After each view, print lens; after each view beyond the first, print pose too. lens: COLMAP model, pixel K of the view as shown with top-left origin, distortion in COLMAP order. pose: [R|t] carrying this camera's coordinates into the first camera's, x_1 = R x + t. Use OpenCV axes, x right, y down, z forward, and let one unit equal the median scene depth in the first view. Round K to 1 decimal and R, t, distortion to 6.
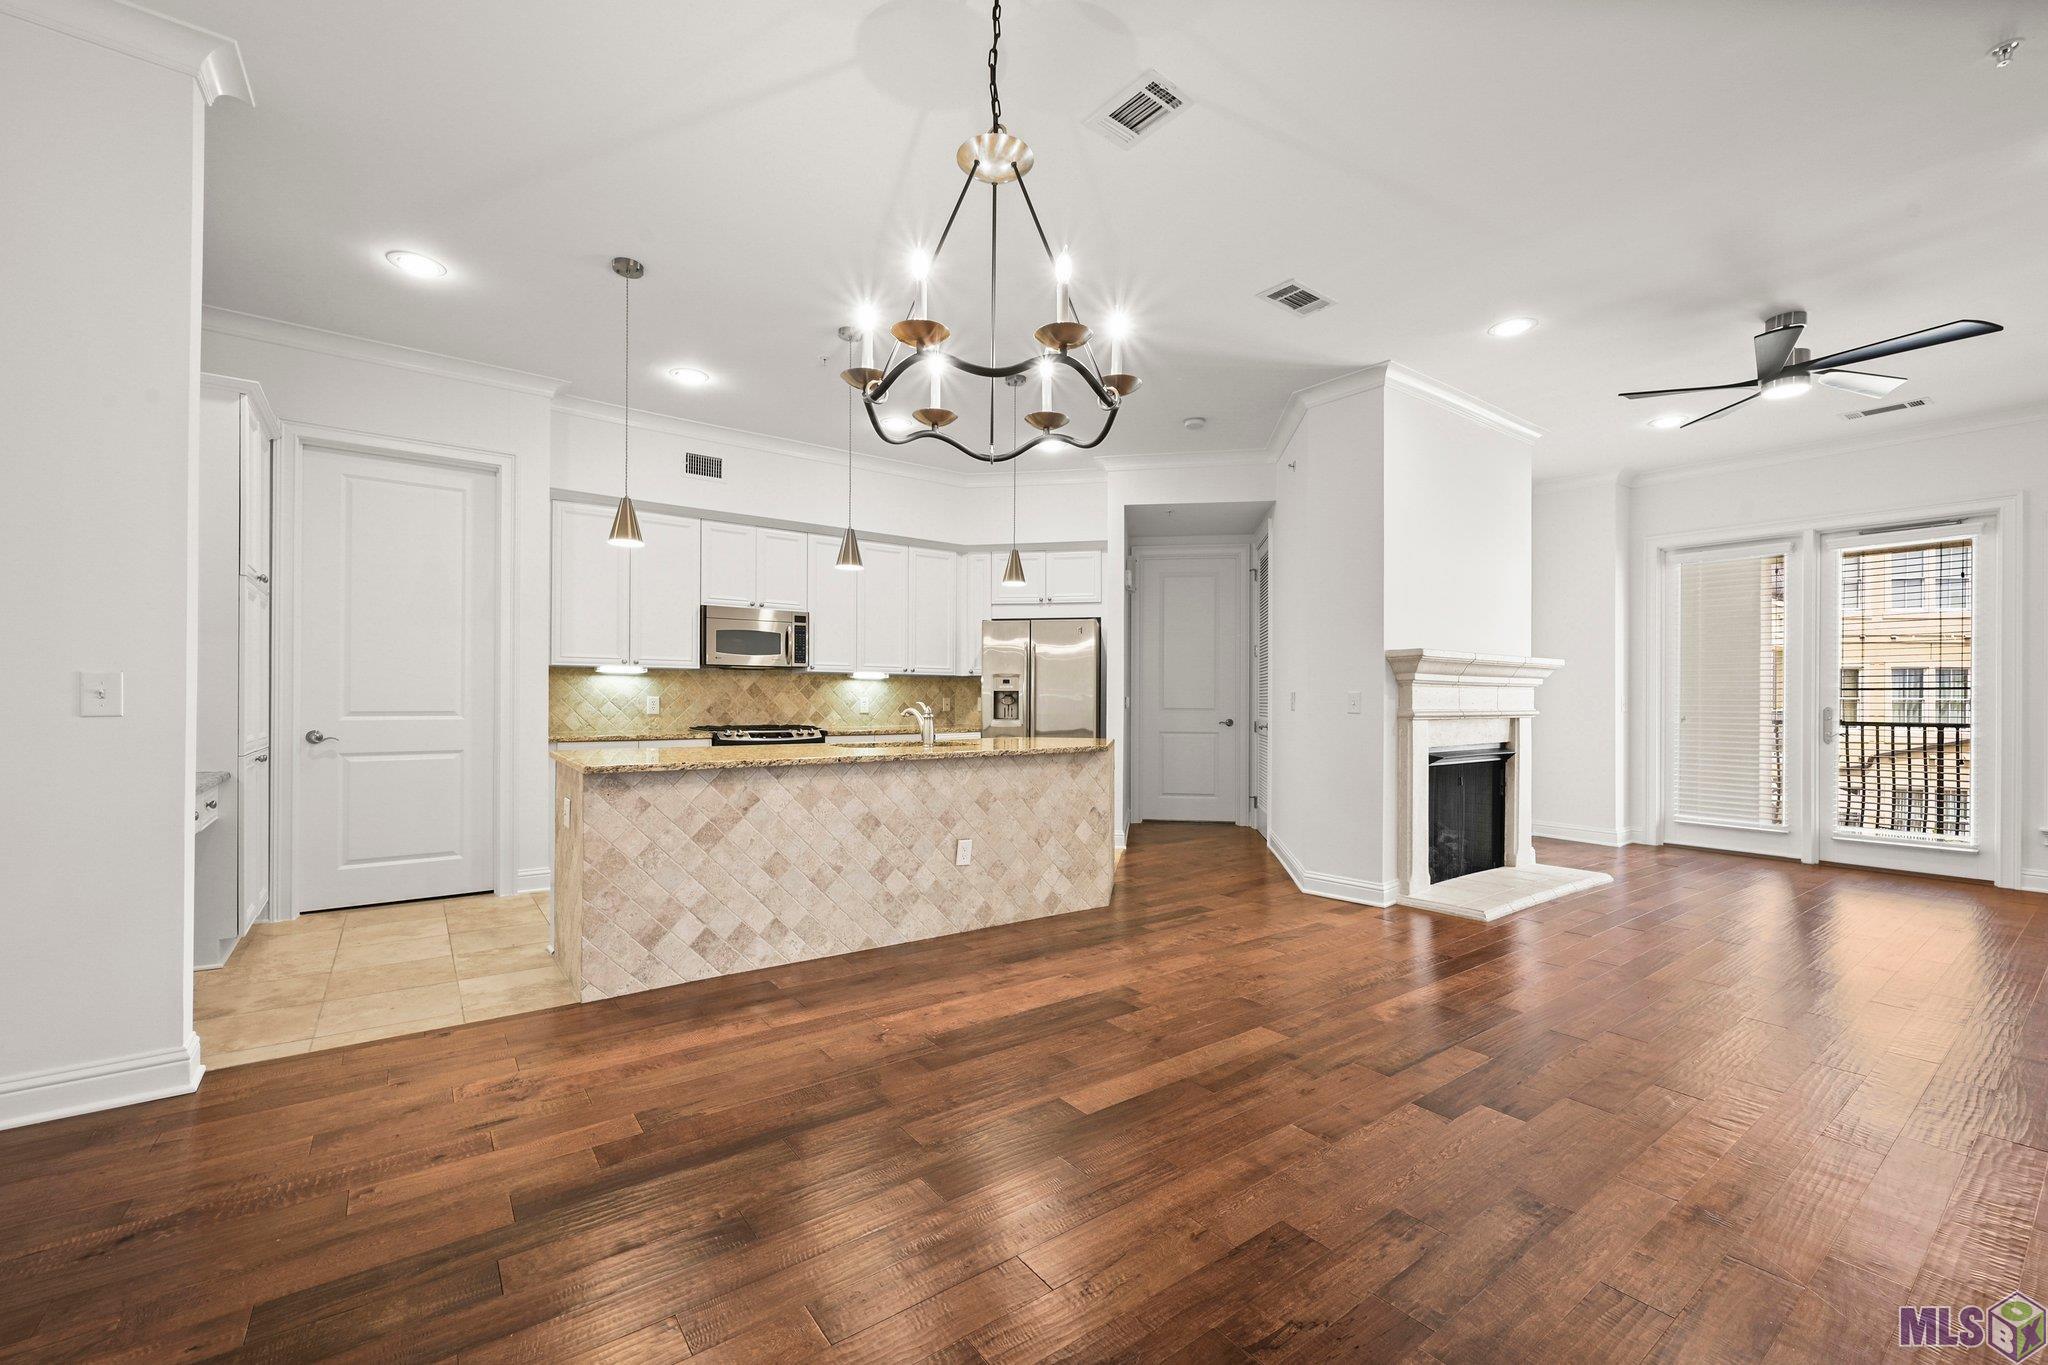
lens RADIAL K [[831.2, 0, 1032.6], [0, 831.2, 696.1], [0, 0, 1]] dist [0.002285, 0.000212]
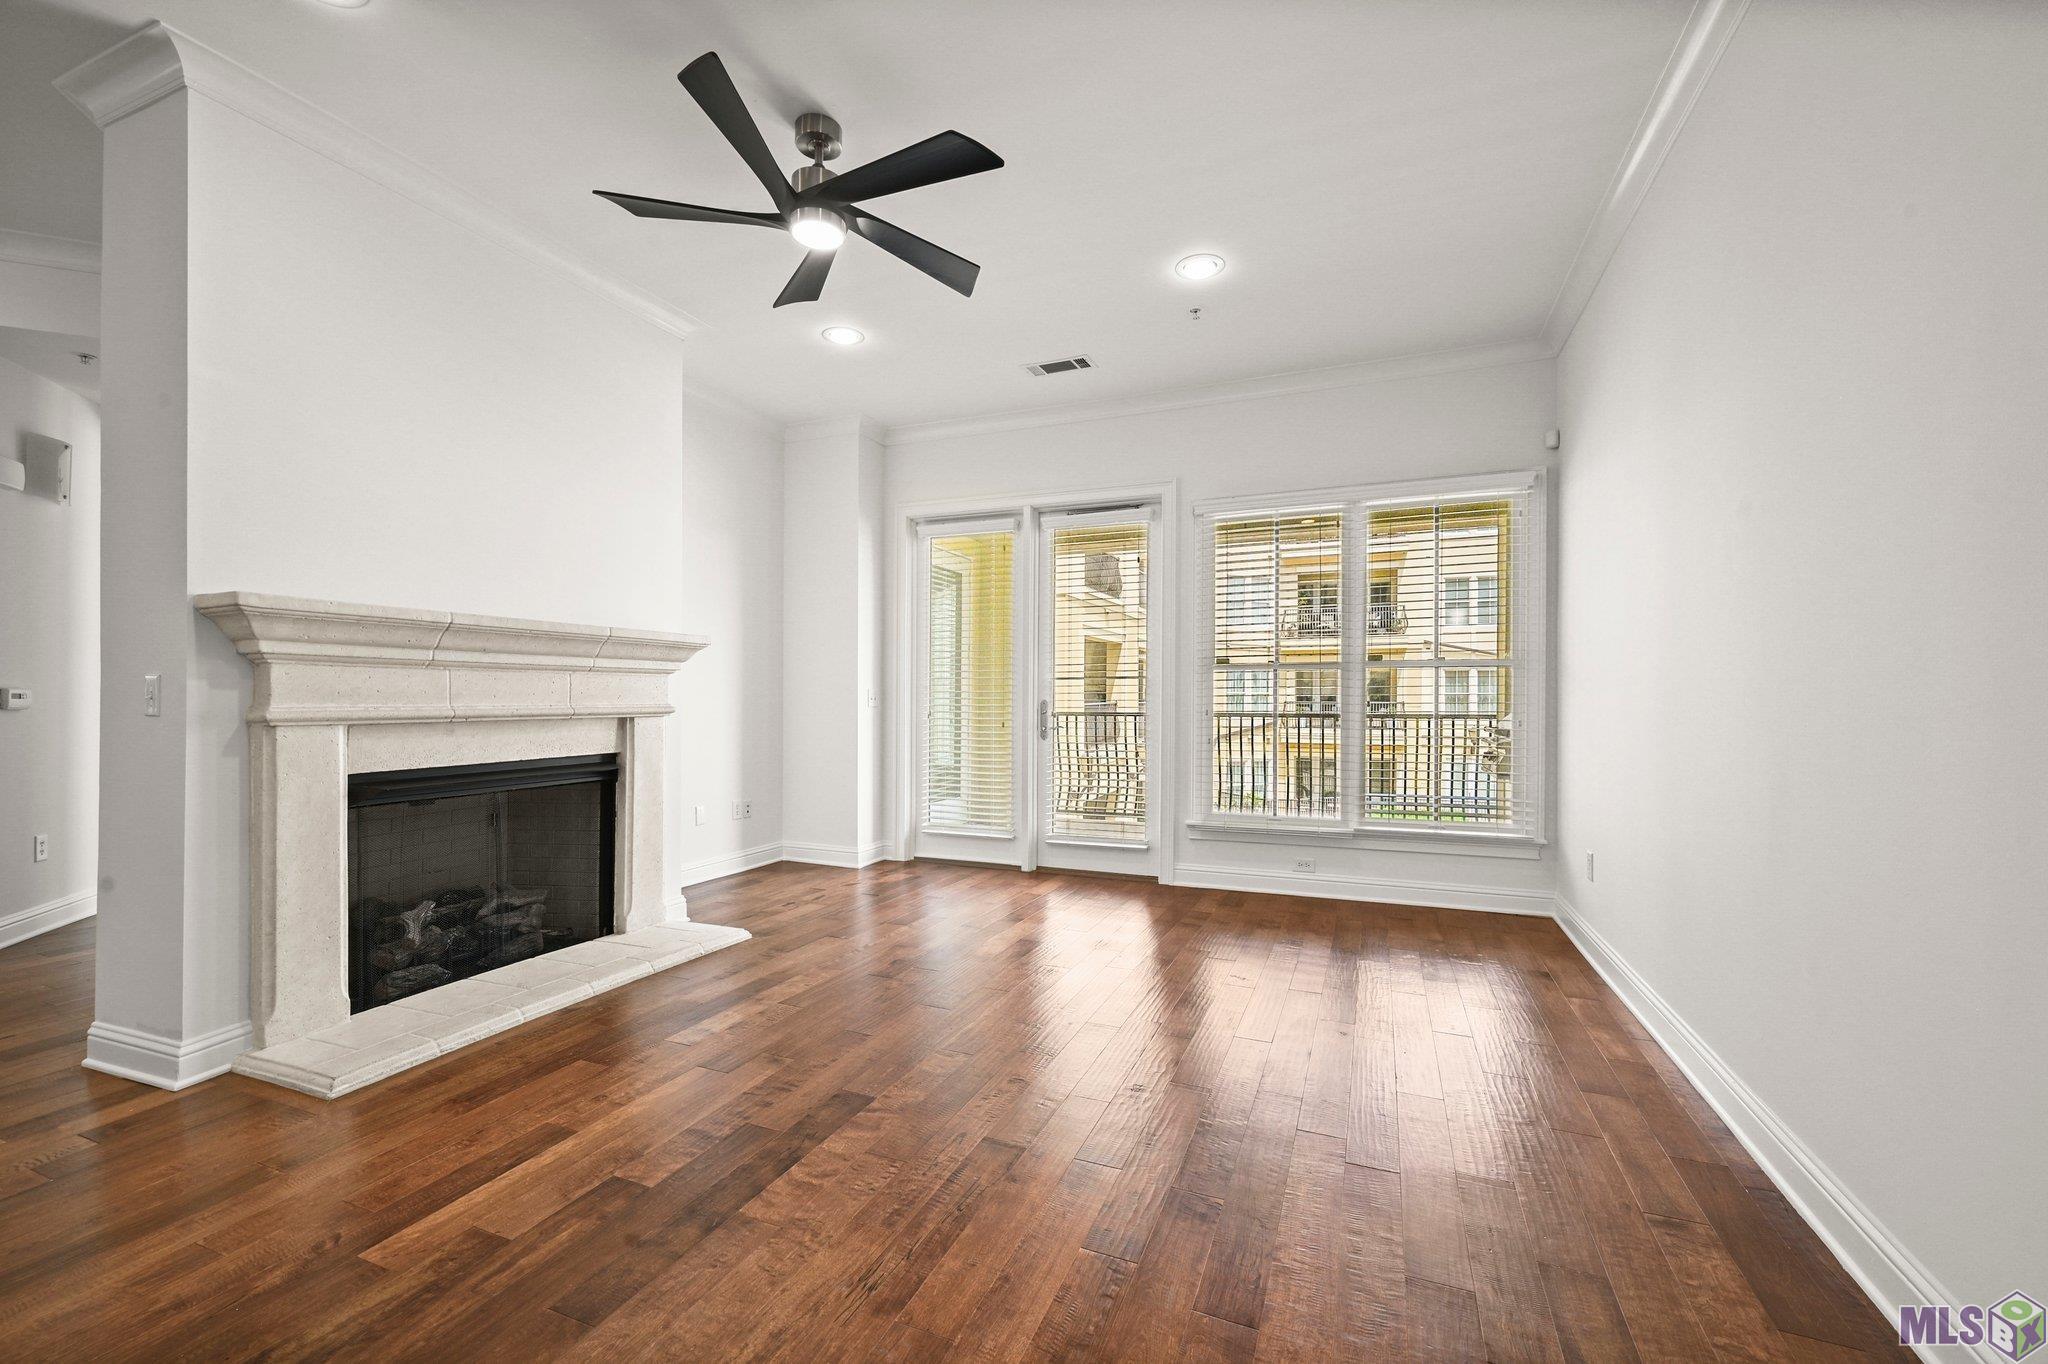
lens RADIAL K [[831.2, 0, 1032.6], [0, 831.2, 695.6], [0, 0, 1]] dist [0.002285, 0.000212]
pose [[0.857176, -0.002846, 0.515016, 0.674730], [0.000636, 0.999990, 0.004469, 0.006382], [-0.515023, -0.003503, 0.857169, 0.310431]]
